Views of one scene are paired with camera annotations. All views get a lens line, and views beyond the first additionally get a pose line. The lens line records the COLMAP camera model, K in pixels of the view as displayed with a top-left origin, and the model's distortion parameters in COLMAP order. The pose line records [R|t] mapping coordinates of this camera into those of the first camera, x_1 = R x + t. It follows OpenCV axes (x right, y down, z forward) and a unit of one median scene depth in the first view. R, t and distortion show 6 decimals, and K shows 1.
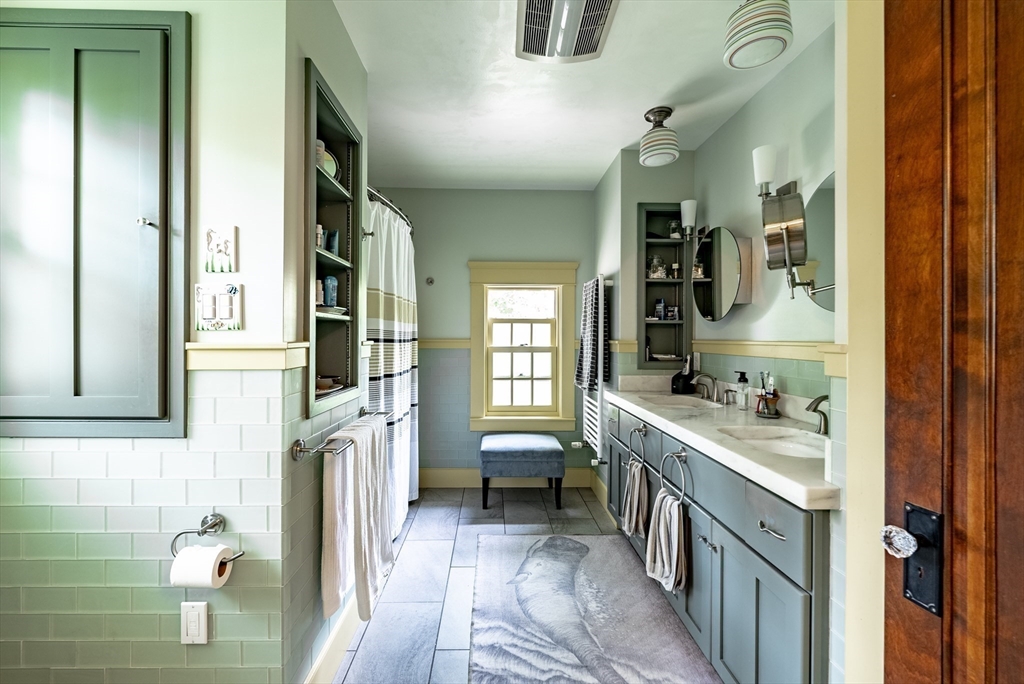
lens RADIAL K [[419.8, 0, 506.8], [0, 419.8, 336.9], [0, 0, 1]] dist [0.012493, 0.000101]
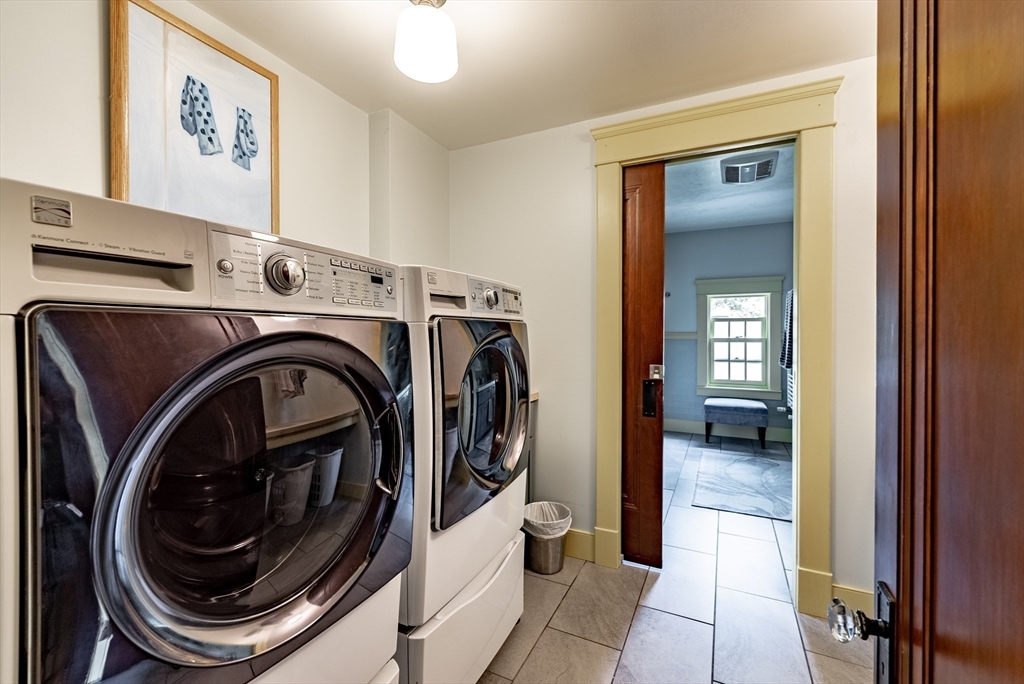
lens RADIAL K [[419.8, 0, 512.9], [0, 419.8, 336.9], [0, 0, 1]] dist [0.012493, 0.000101]
pose [[0.876081, 0.000231, -0.482165, 0.058635], [0.001242, 0.999995, 0.002735, 0.014849], [0.482163, -0.002995, 0.876076, -0.598630]]
